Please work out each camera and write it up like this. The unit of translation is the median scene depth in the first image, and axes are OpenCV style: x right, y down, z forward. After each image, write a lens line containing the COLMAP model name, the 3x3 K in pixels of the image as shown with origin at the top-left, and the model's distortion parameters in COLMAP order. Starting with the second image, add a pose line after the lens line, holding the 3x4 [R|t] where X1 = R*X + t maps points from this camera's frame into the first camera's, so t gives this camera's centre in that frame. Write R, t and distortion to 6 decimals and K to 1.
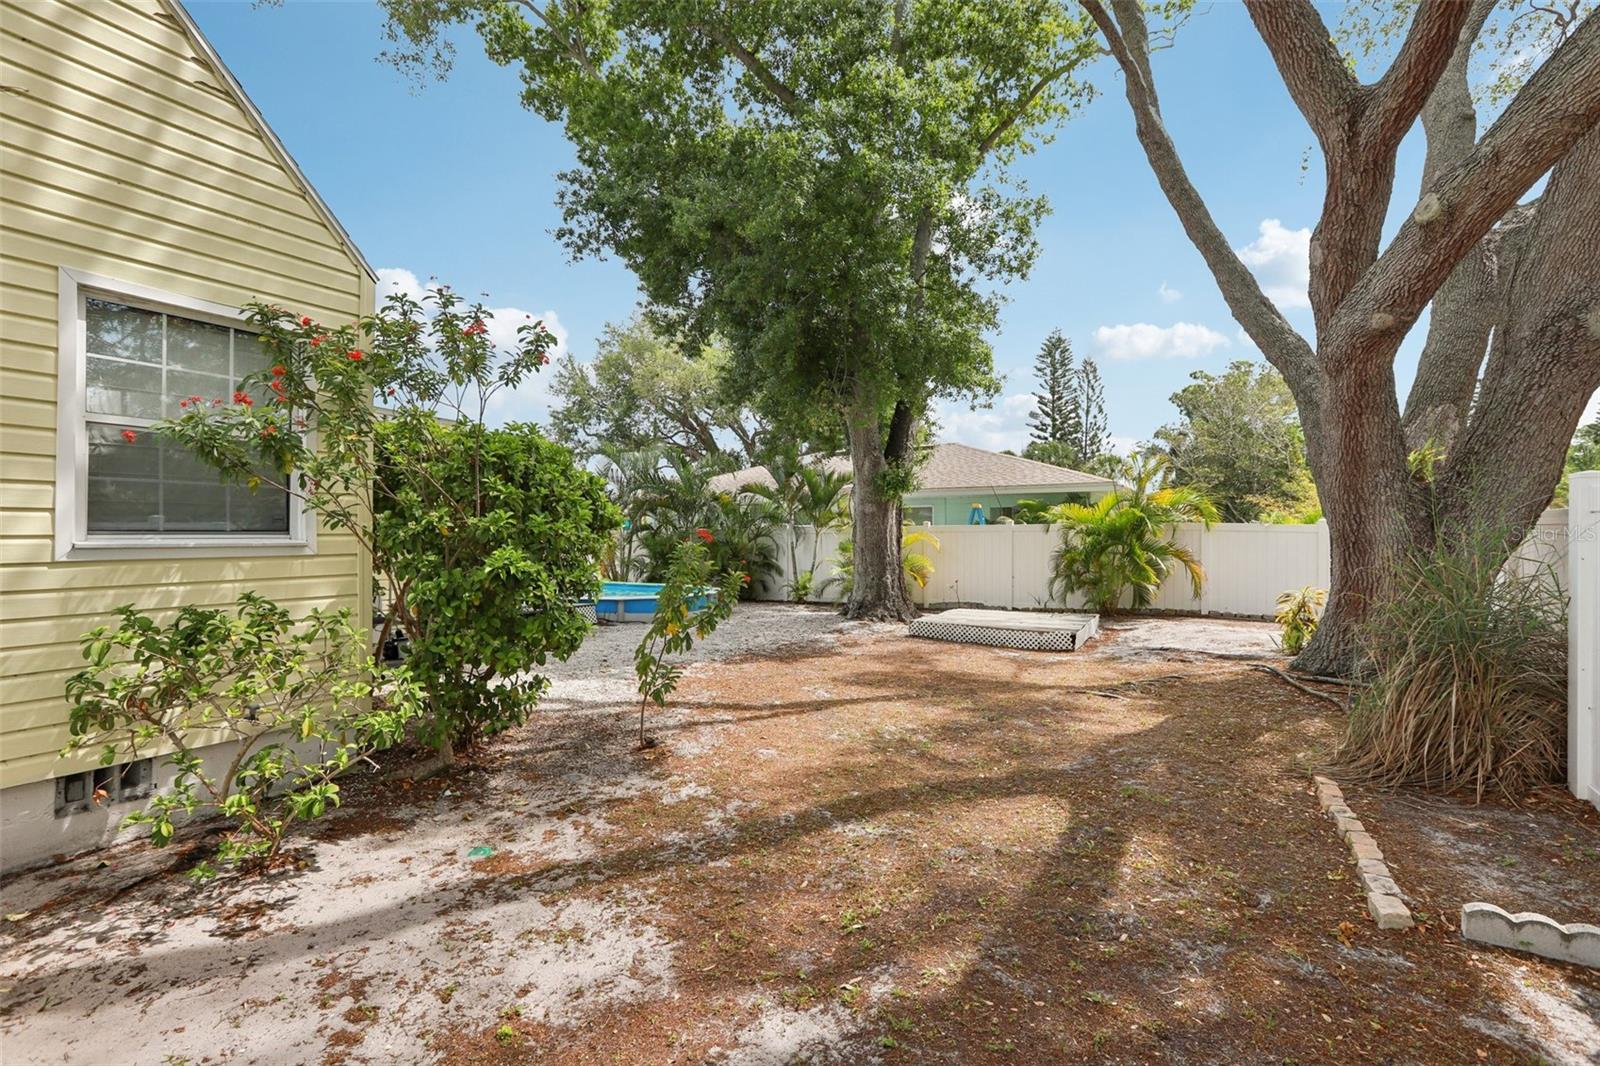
lens RADIAL K [[723.0, 0, 800.0], [0, 723.0, 533.0], [0, 0, 1]] dist [-0.032605, -0.000032]
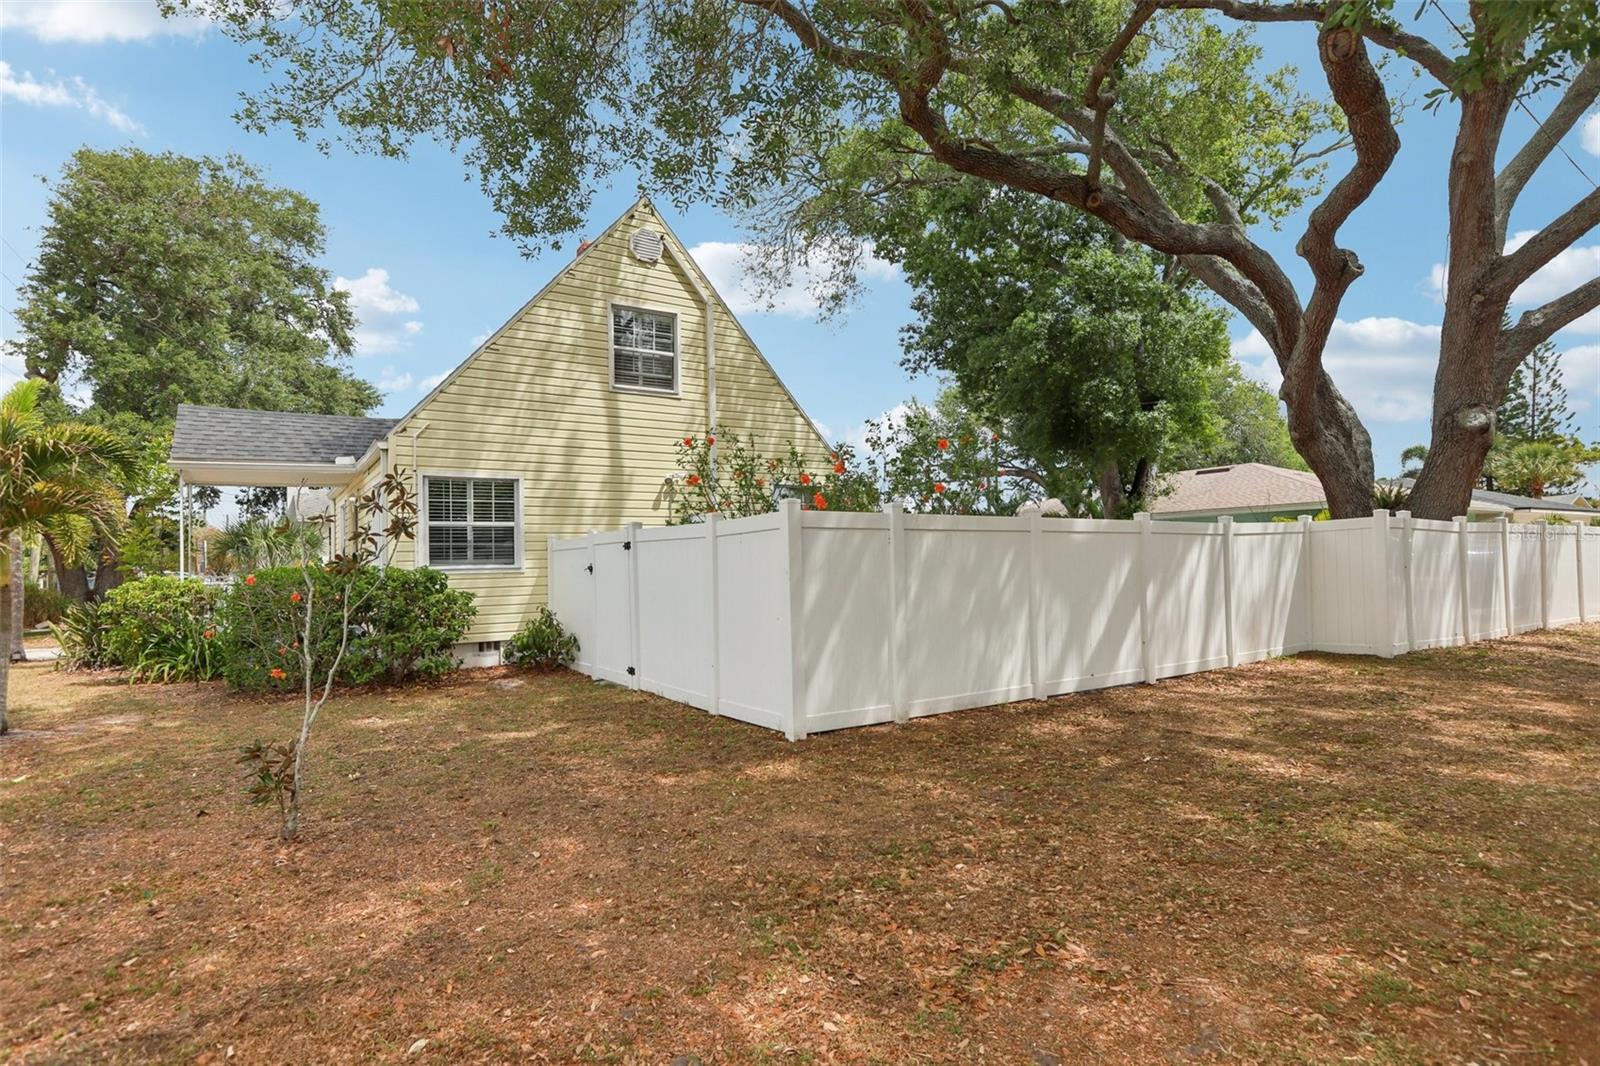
lens RADIAL K [[835.3, 0, 800.0], [0, 835.3, 533.0], [0, 0, 1]] dist [0.000050, -0.000052]
pose [[0.898734, -0.036706, -0.436955, 0.237862], [0.024234, 0.999125, -0.034086, 0.010344], [0.437824, 0.020045, 0.898837, -0.700134]]
